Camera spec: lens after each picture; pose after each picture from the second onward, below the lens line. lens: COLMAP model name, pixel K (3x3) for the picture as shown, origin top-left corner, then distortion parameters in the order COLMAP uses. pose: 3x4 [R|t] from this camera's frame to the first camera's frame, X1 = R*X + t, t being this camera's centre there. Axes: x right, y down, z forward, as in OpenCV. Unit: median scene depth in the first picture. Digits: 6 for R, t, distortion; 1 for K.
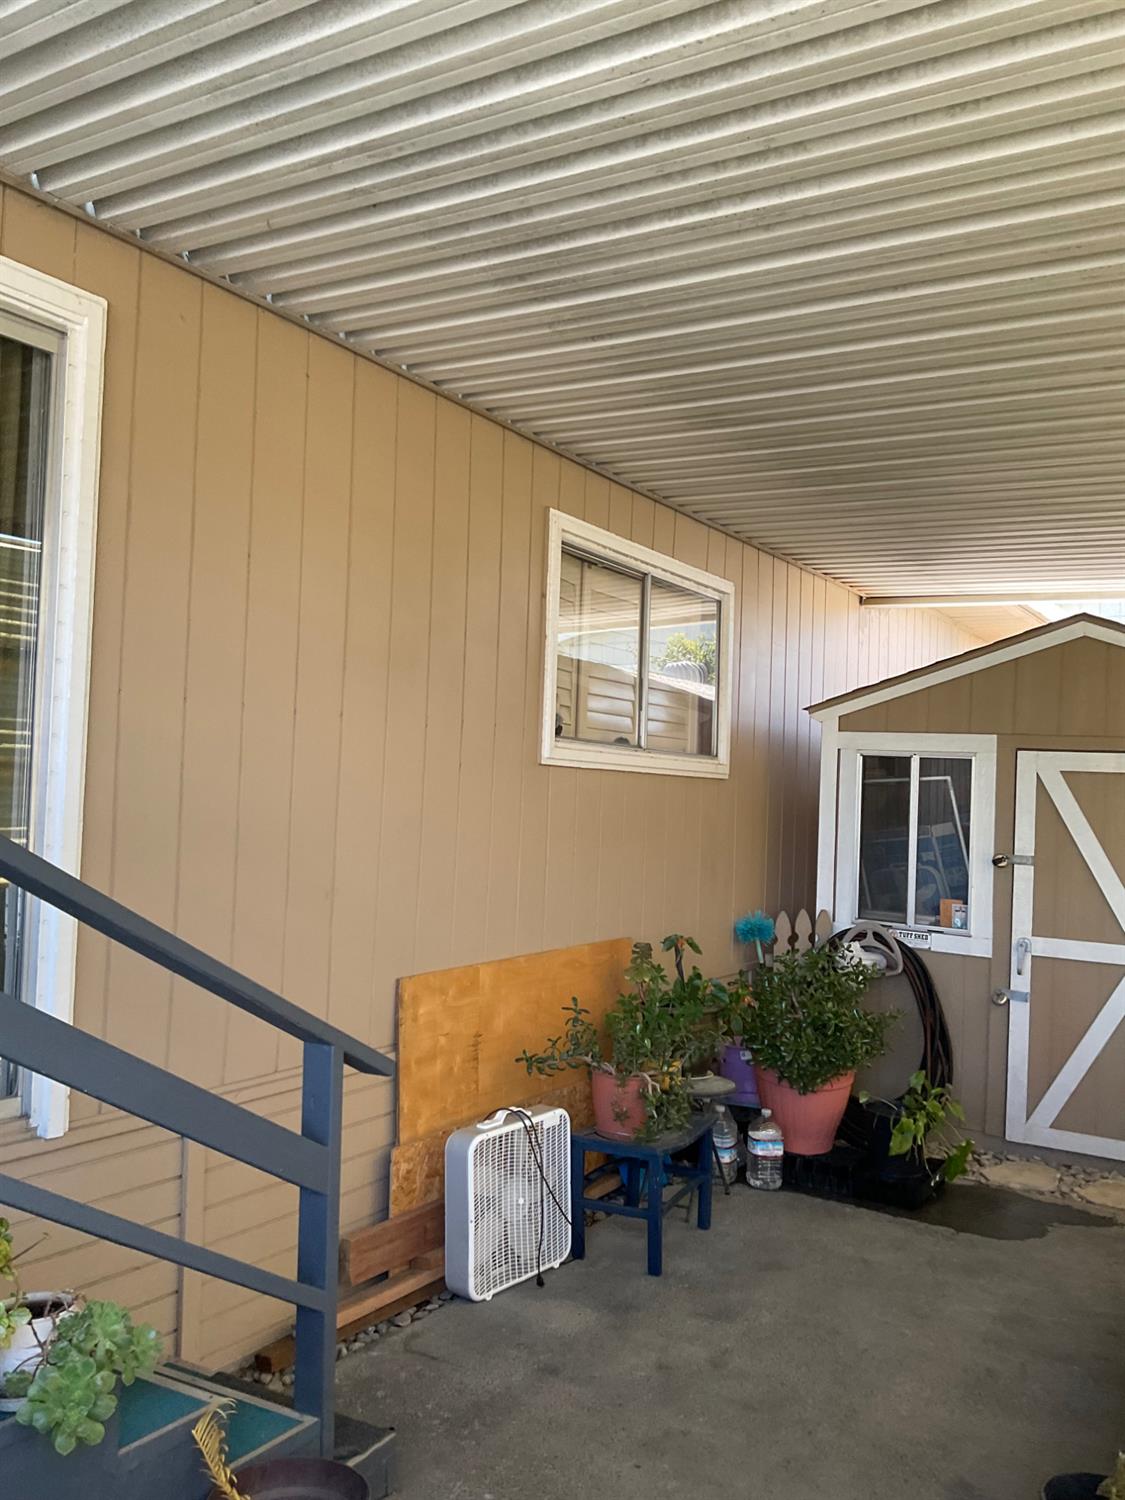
lens RADIAL K [[1253.8, 0, 550.3], [0, 1253.8, 731.3], [0, 0, 1]] dist [0.081102, -0.164315]
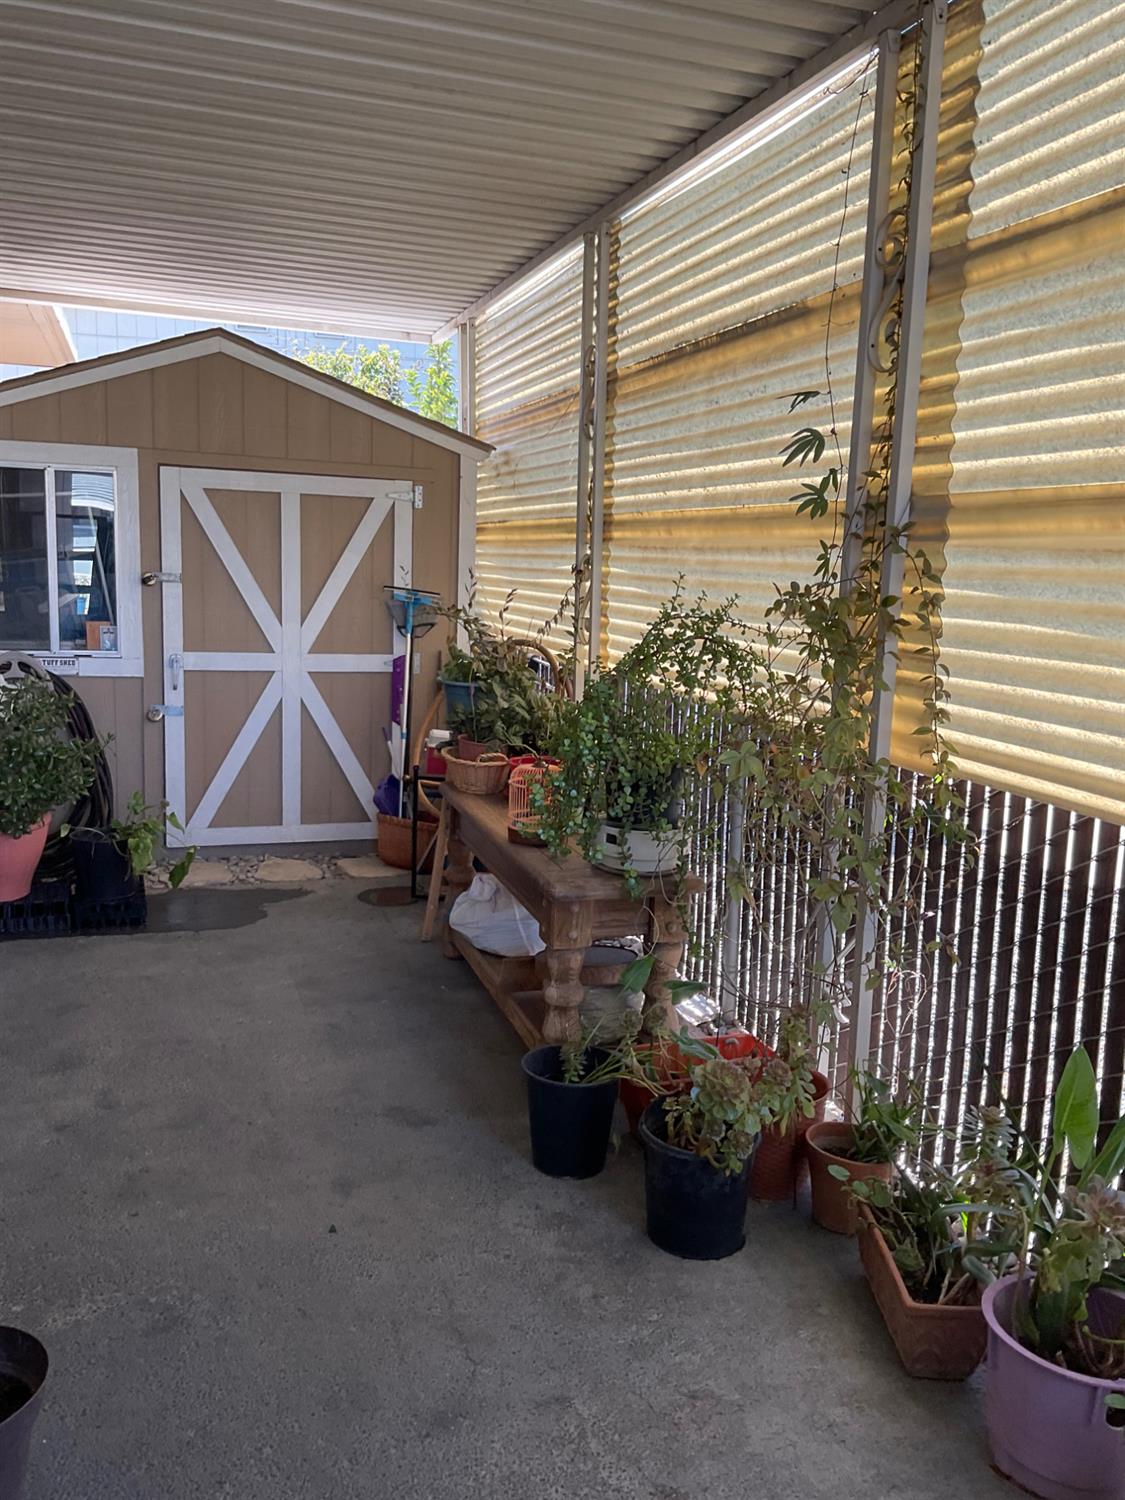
lens RADIAL K [[1253.8, 0, 573.0], [0, 1253.8, 750.3], [0, 0, 1]] dist [0.081102, -0.164315]
pose [[0.625527, -0.134954, 0.768442, -0.242622], [-0.041363, 0.977805, 0.205393, 0.017974], [-0.779105, -0.160264, 0.606062, 0.131280]]
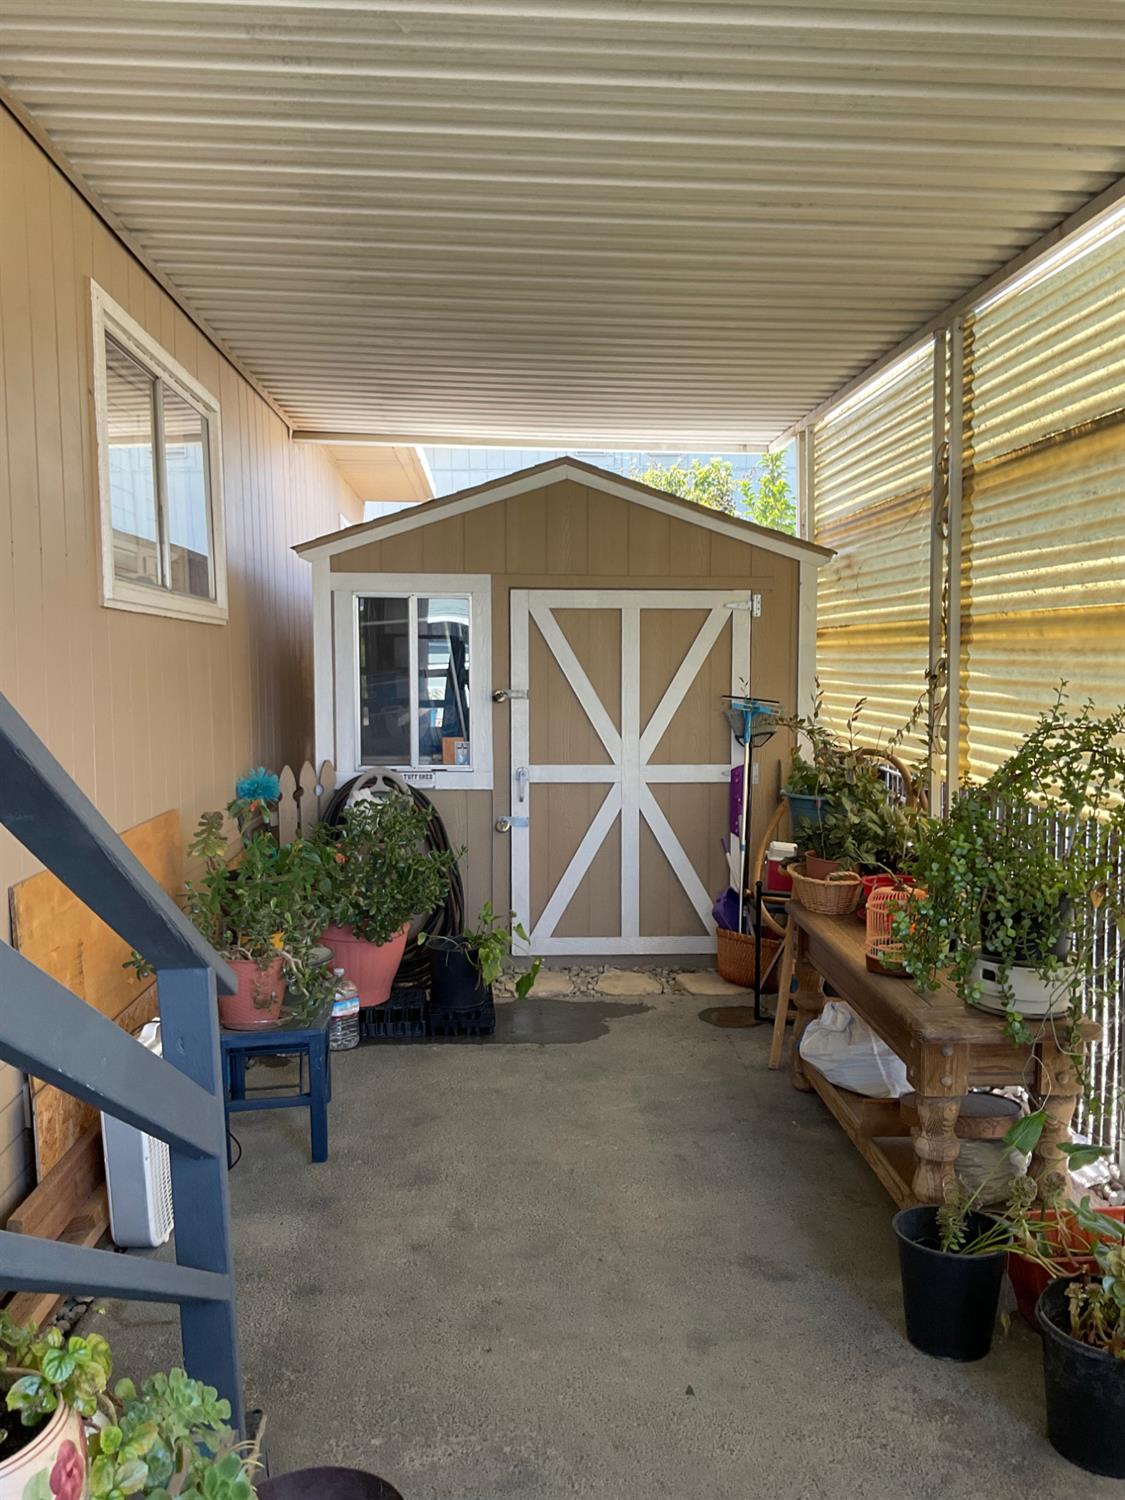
lens RADIAL K [[1253.8, 0, 554.0], [0, 1253.8, 742.4], [0, 0, 1]] dist [0.081102, -0.164315]
pose [[0.809527, -0.079938, 0.581615, -0.235884], [0.008065, 0.992108, 0.125130, 0.012477], [-0.587027, -0.096605, 0.803782, 0.157573]]
